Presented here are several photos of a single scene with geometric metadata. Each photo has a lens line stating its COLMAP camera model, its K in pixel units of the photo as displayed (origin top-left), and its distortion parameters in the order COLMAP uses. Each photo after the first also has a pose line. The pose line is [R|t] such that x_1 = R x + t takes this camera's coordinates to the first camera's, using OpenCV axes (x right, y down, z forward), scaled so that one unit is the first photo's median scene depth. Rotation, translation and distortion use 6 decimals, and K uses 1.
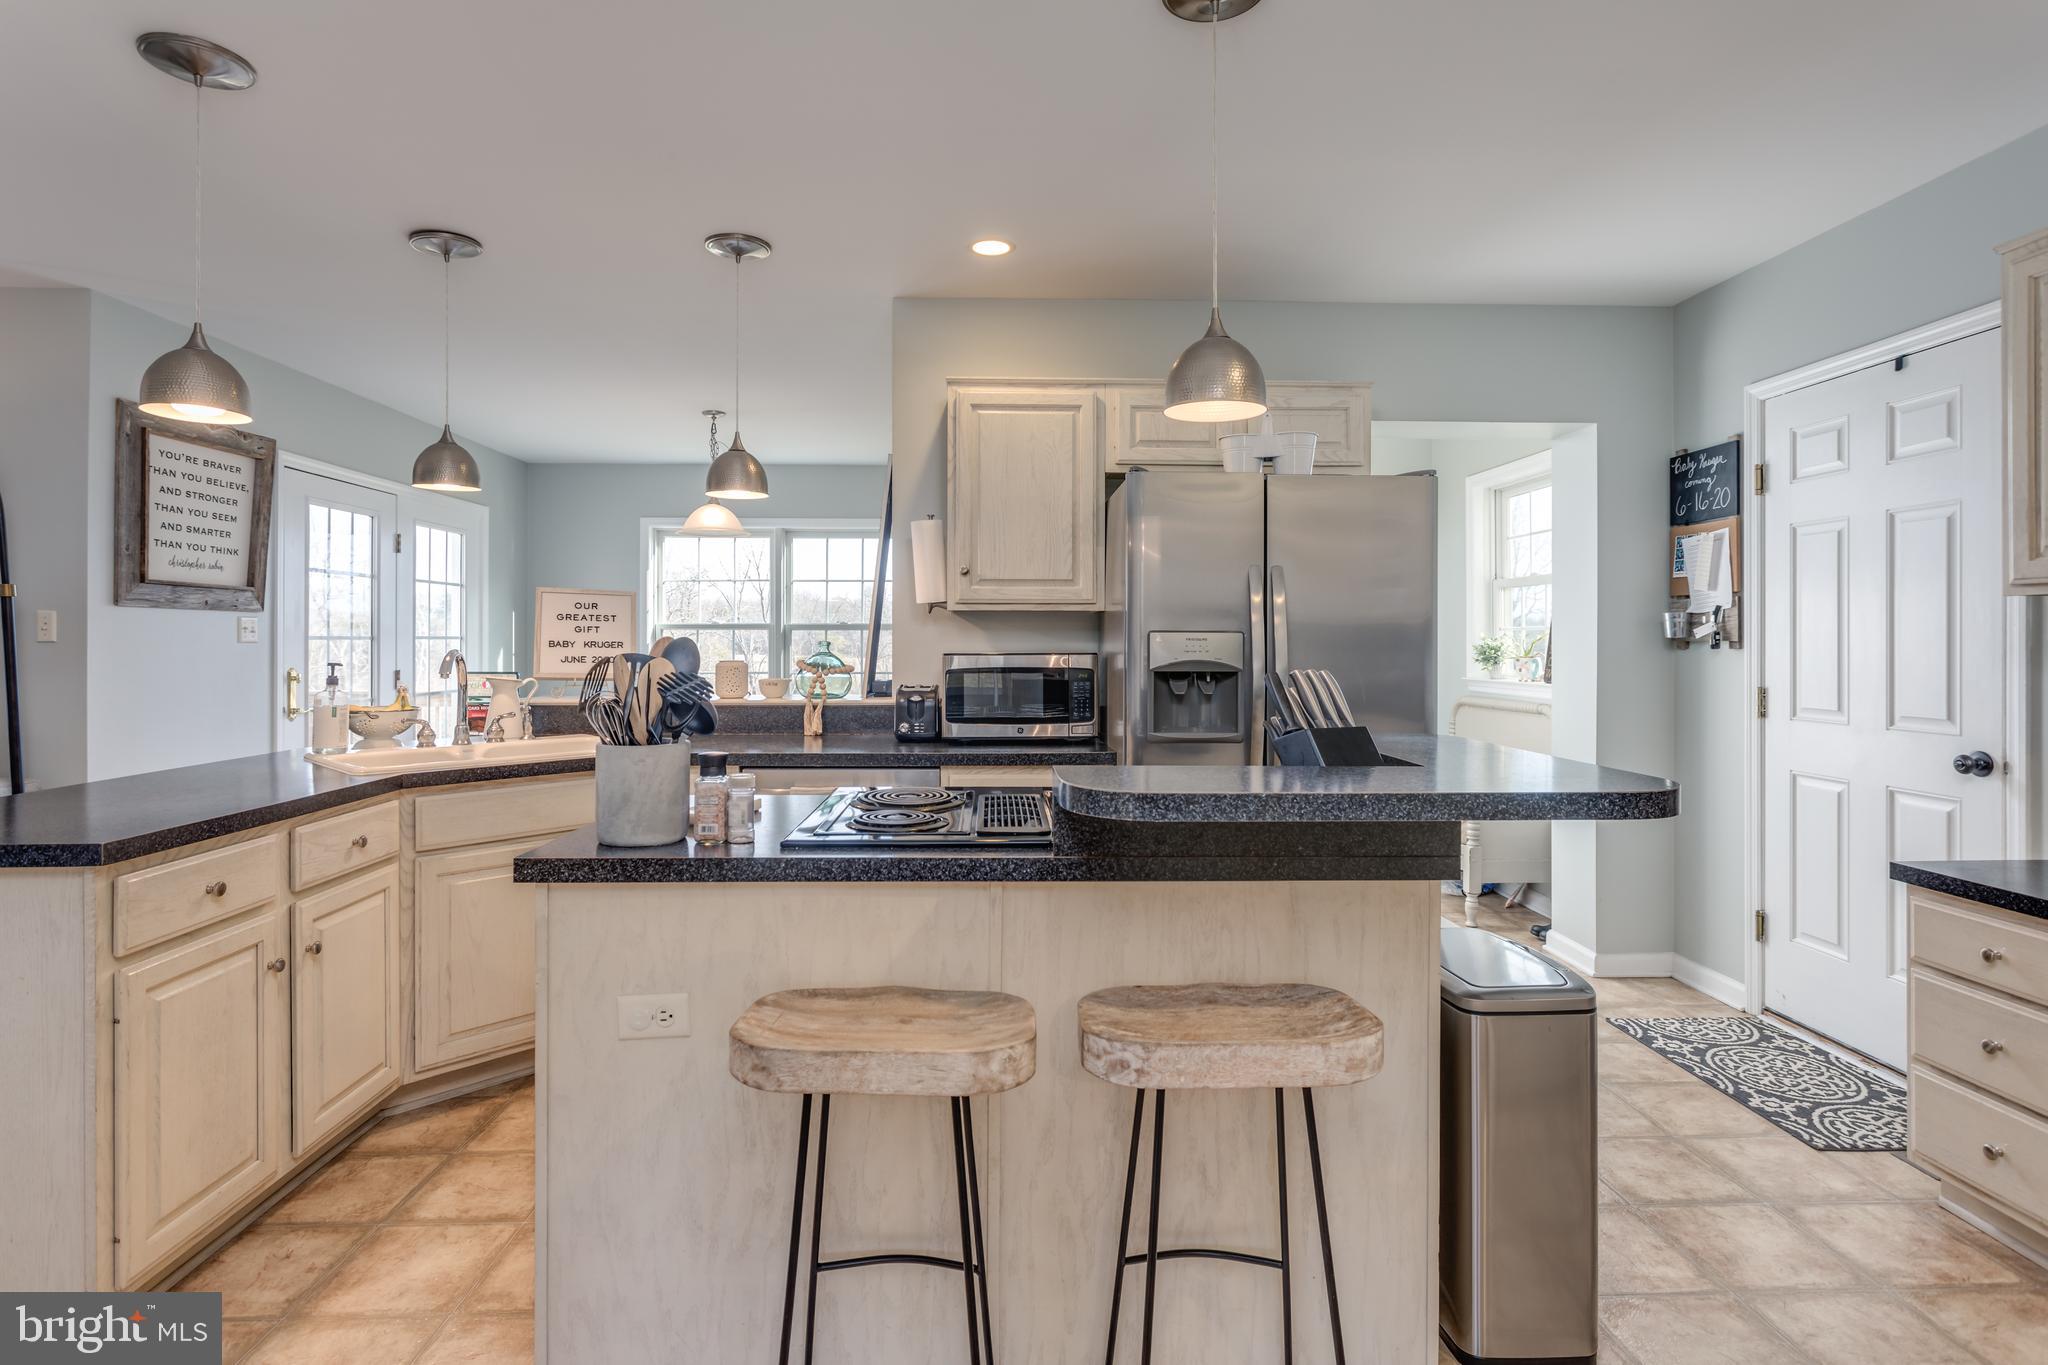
lens RADIAL K [[1022.6, 0, 1026.5], [0, 1022.6, 642.6], [0, 0, 1]] dist [0.001025, 0.000385]
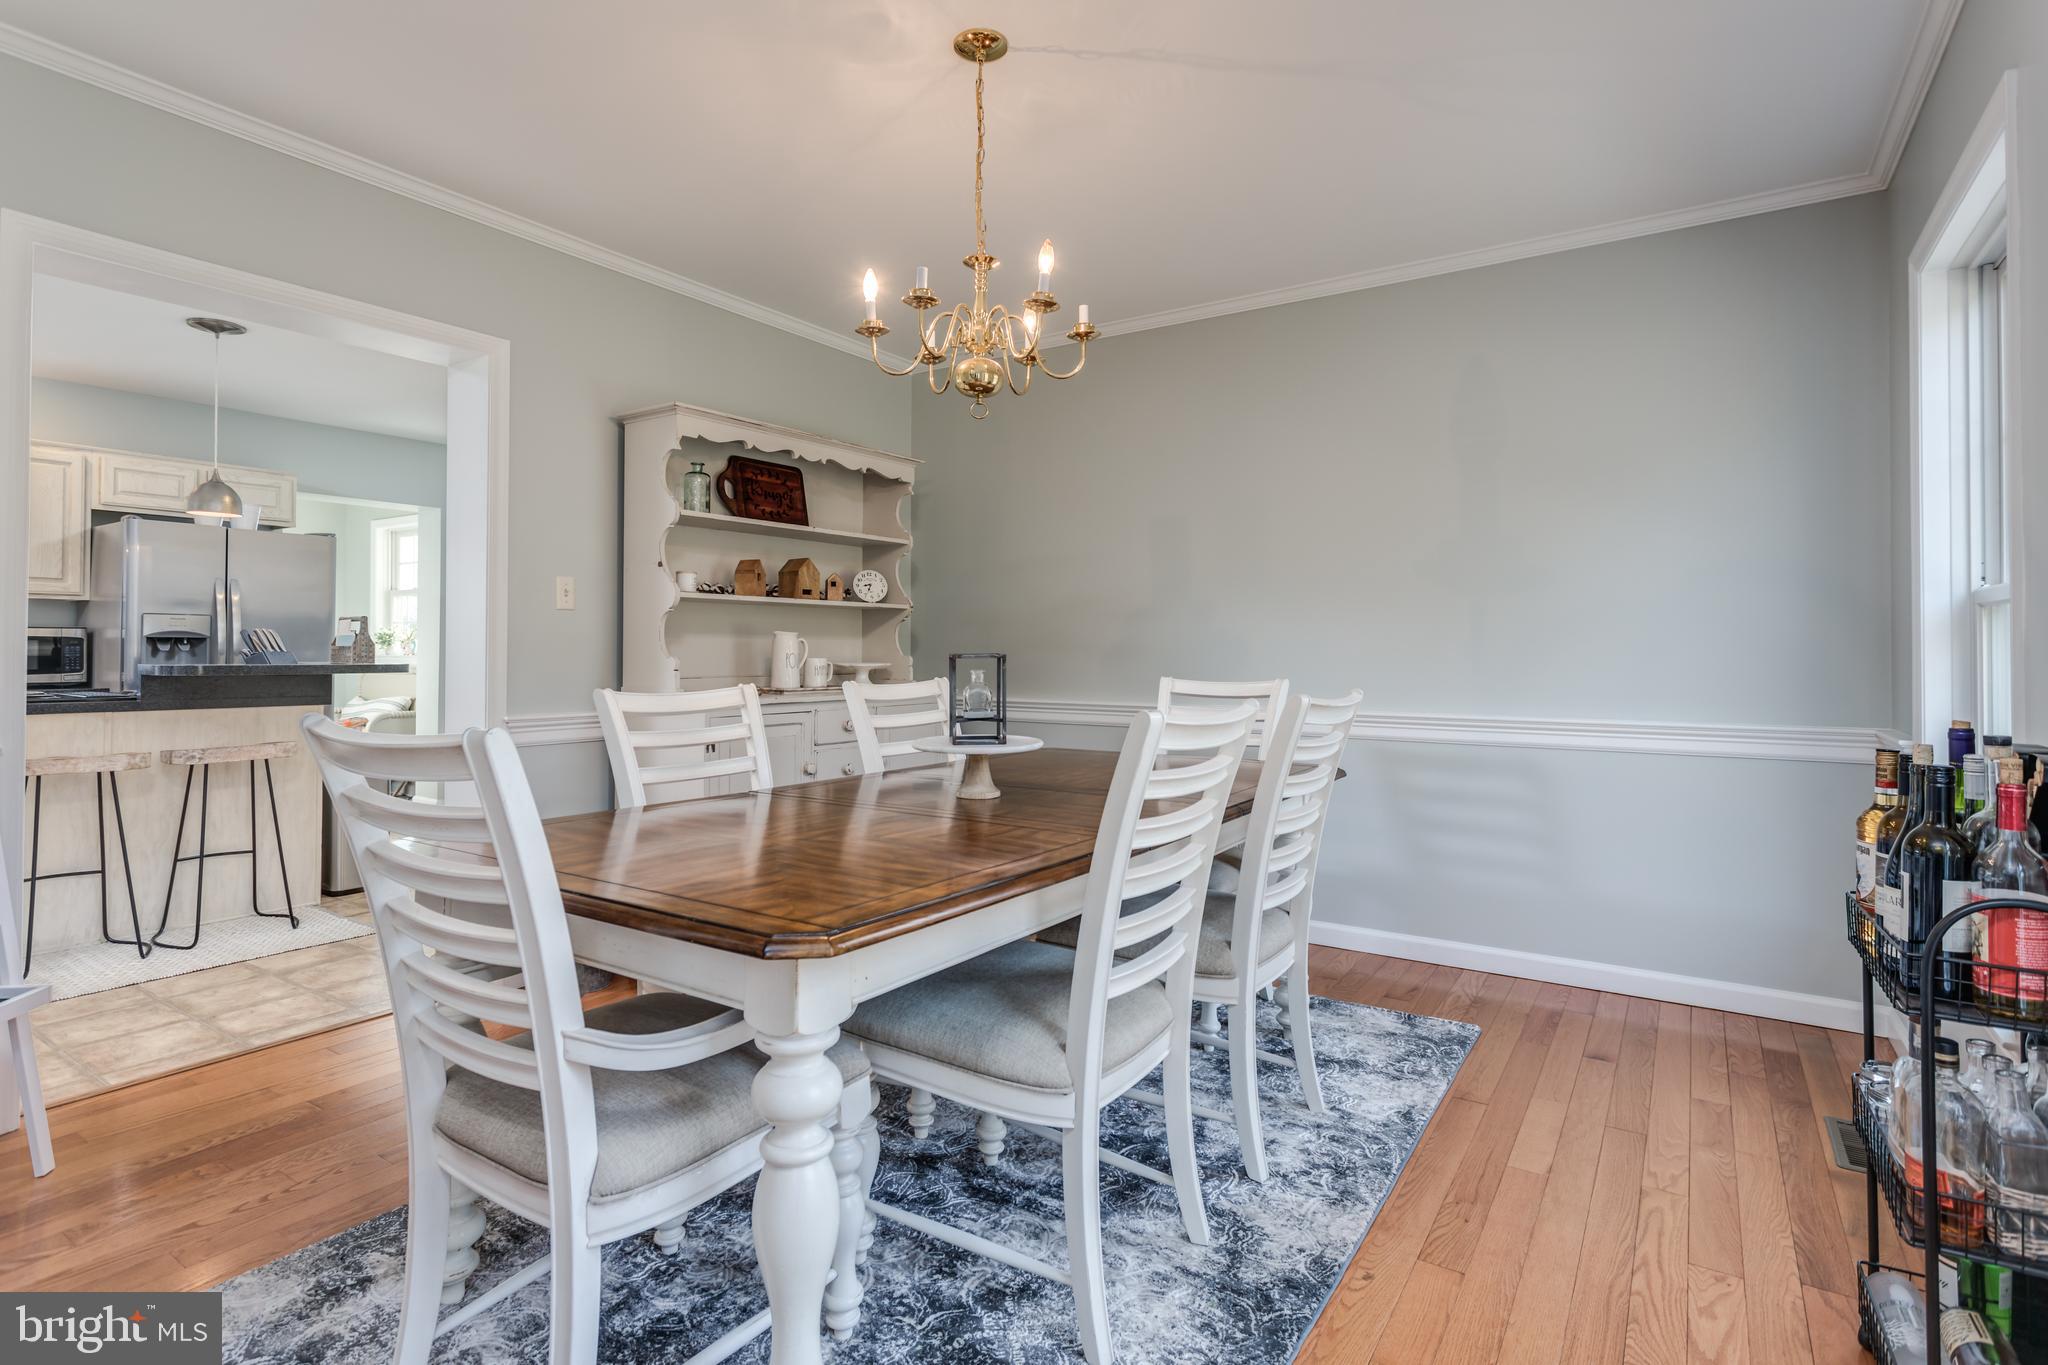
lens RADIAL K [[999.8, 0, 1019.1], [0, 999.8, 636.7], [0, 0, 1]] dist [-0.000553, -0.000279]
pose [[0.584356, 0.008210, 0.811456, -0.326569], [0.000801, 0.999943, -0.010693, 0.040537], [-0.811497, 0.006898, 0.584316, -0.996449]]
